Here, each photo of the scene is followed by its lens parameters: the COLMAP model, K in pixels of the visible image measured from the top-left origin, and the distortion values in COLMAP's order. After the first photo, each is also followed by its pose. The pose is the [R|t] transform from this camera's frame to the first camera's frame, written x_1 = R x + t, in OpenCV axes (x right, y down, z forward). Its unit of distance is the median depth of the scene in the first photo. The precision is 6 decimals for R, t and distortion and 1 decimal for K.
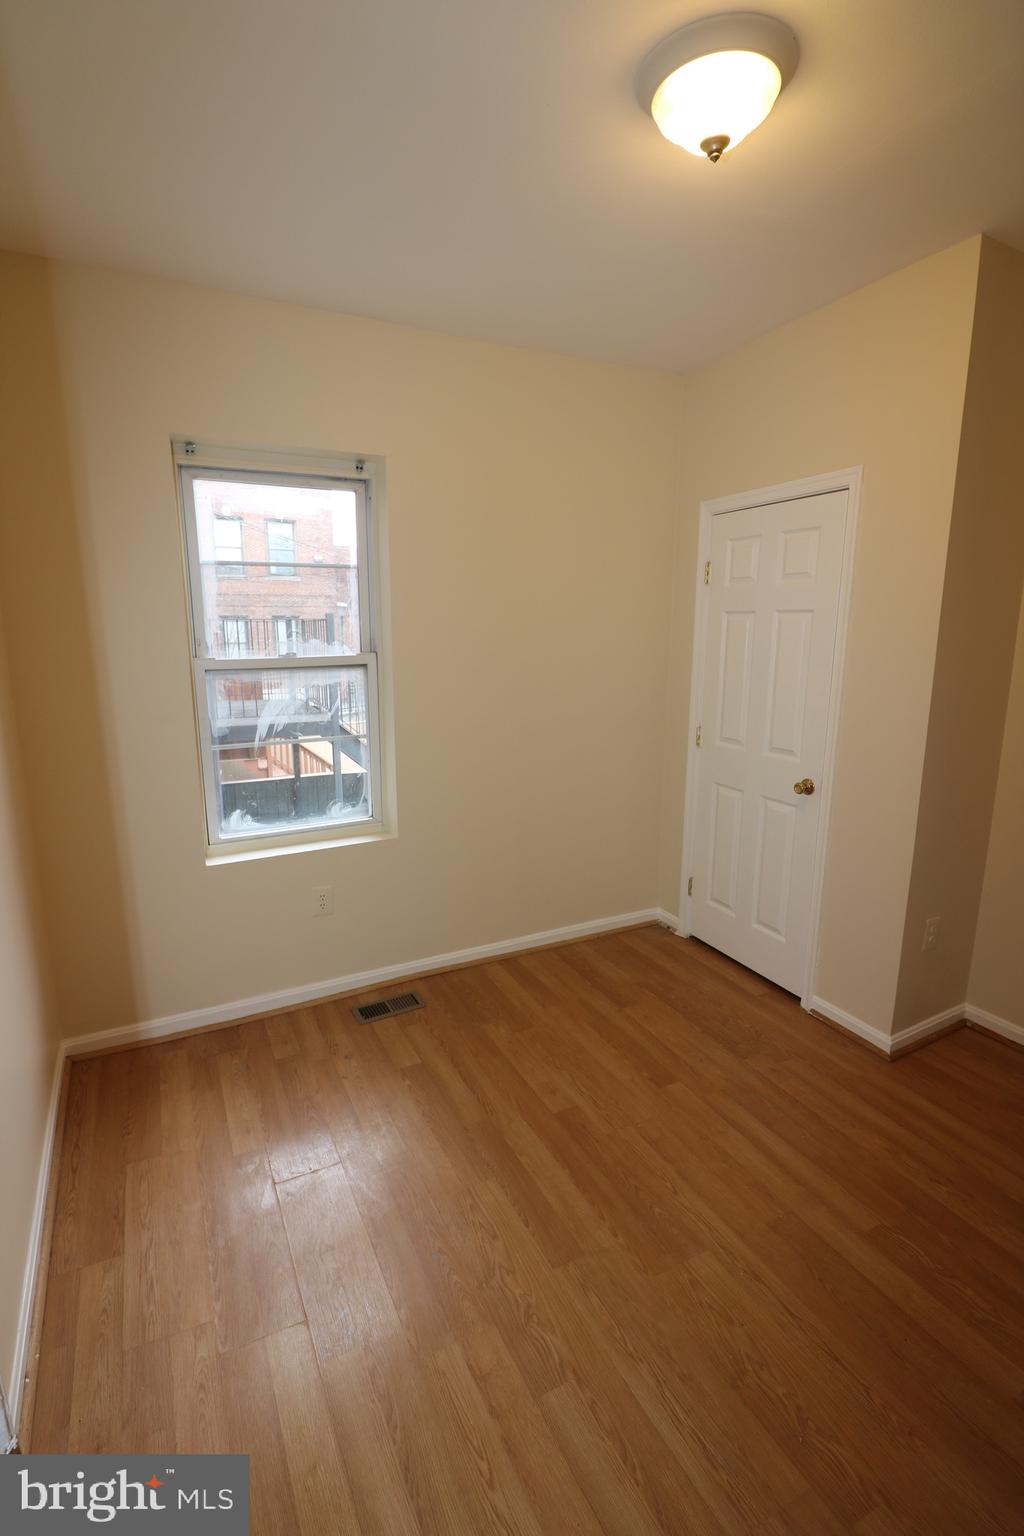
lens RADIAL K [[708.8, 0, 515.8], [0, 708.8, 775.2], [0, 0, 1]] dist [-0.010221, -0.006557]
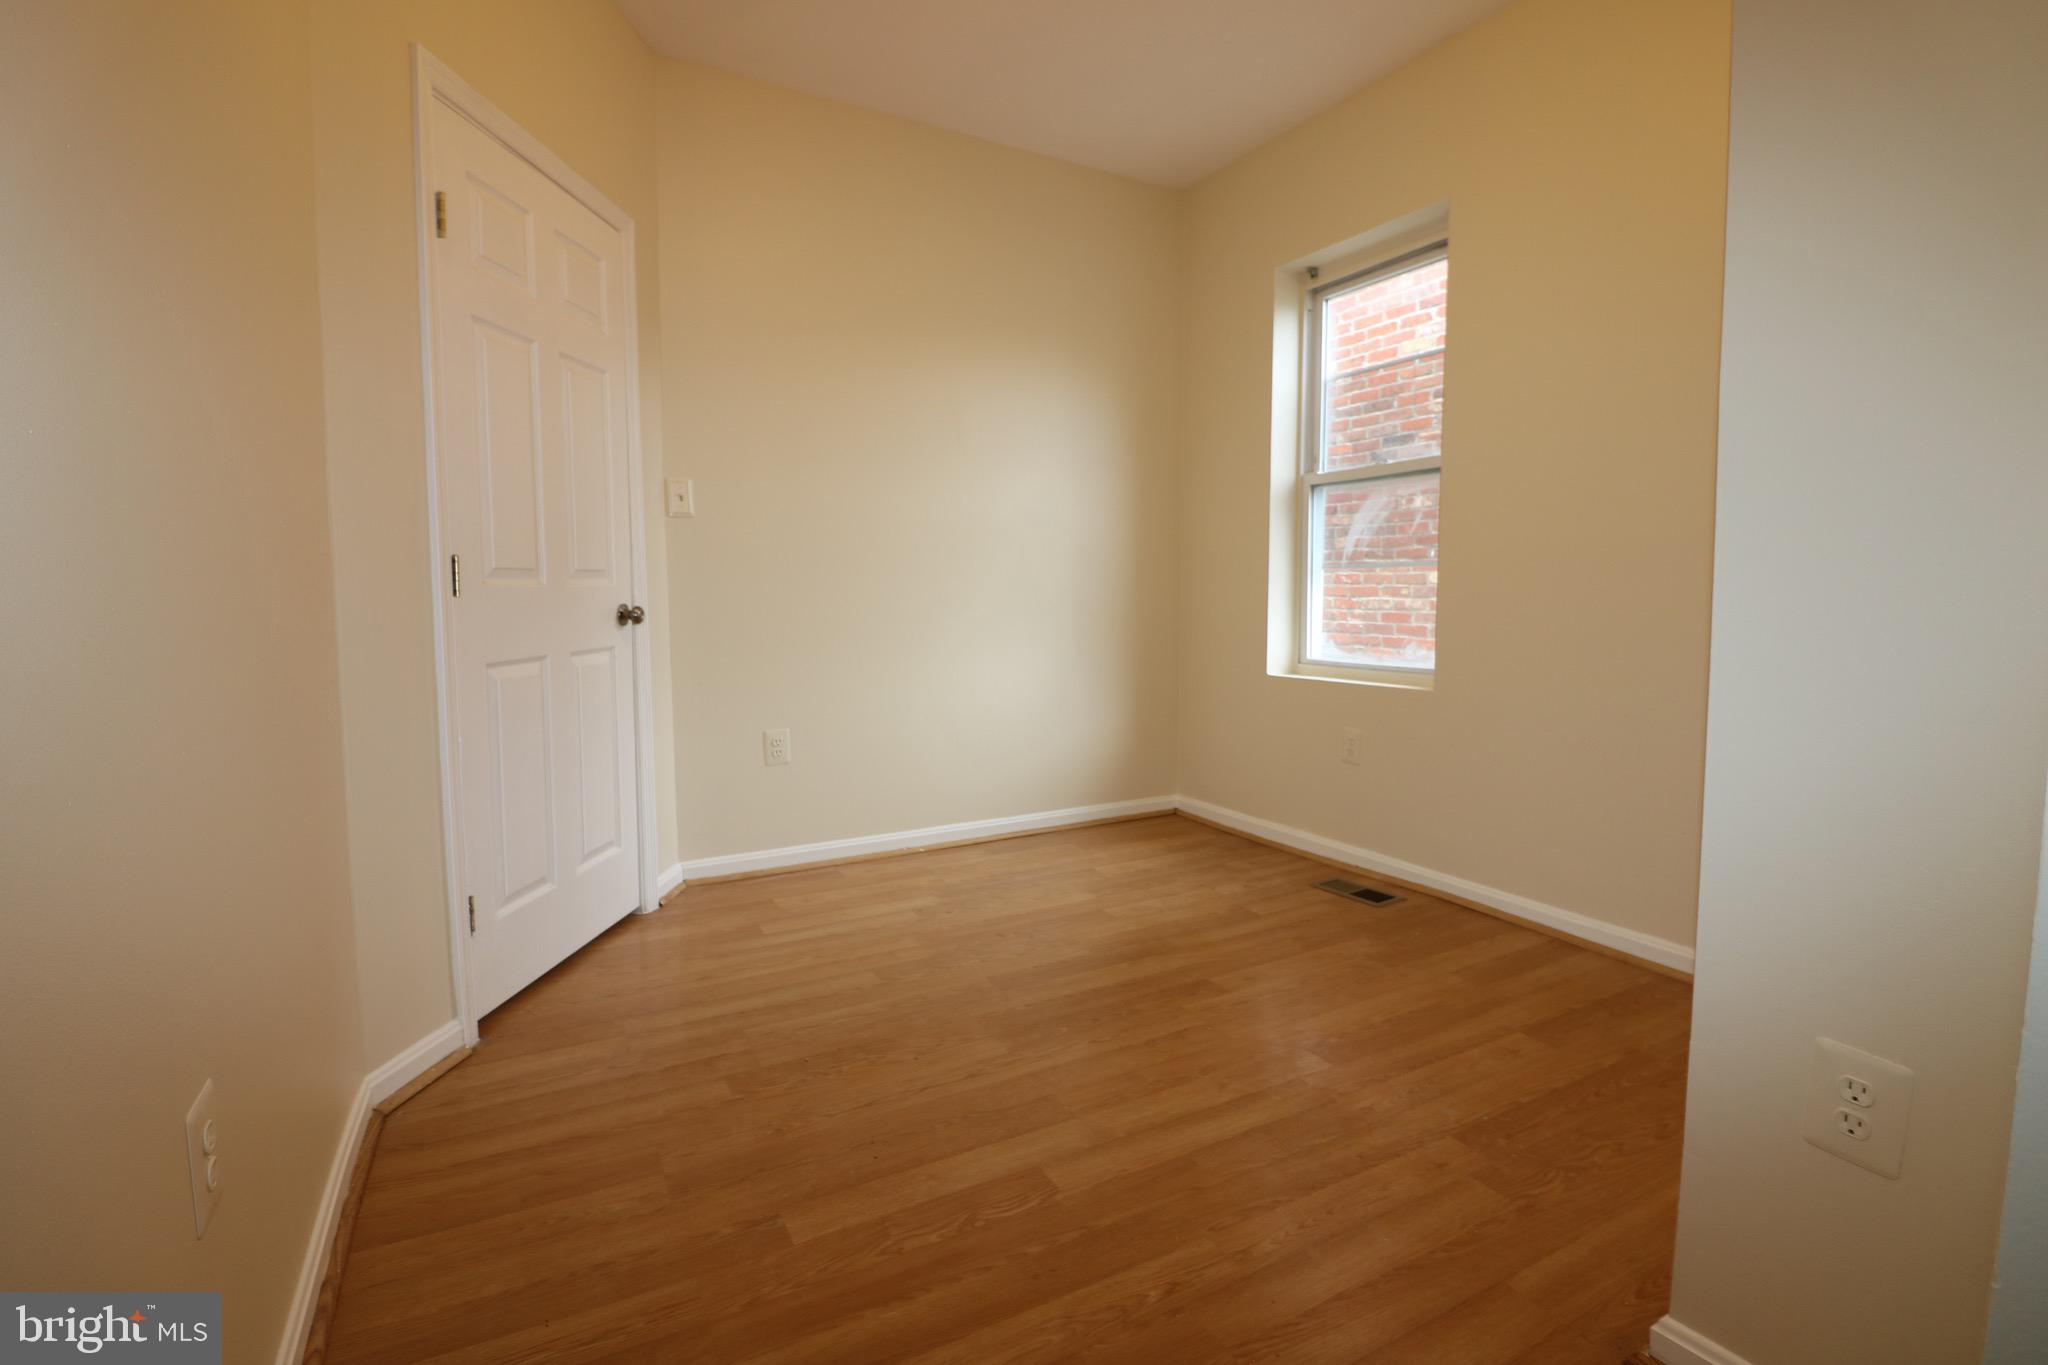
lens RADIAL K [[945.1, 0, 1019.5], [0, 945.1, 675.1], [0, 0, 1]] dist [-0.010221, -0.006557]
pose [[0.032590, 0.097293, -0.994722, 0.960604], [-0.208984, 0.973914, 0.088410, 0.087064], [0.977376, 0.204999, 0.052073, 0.601687]]
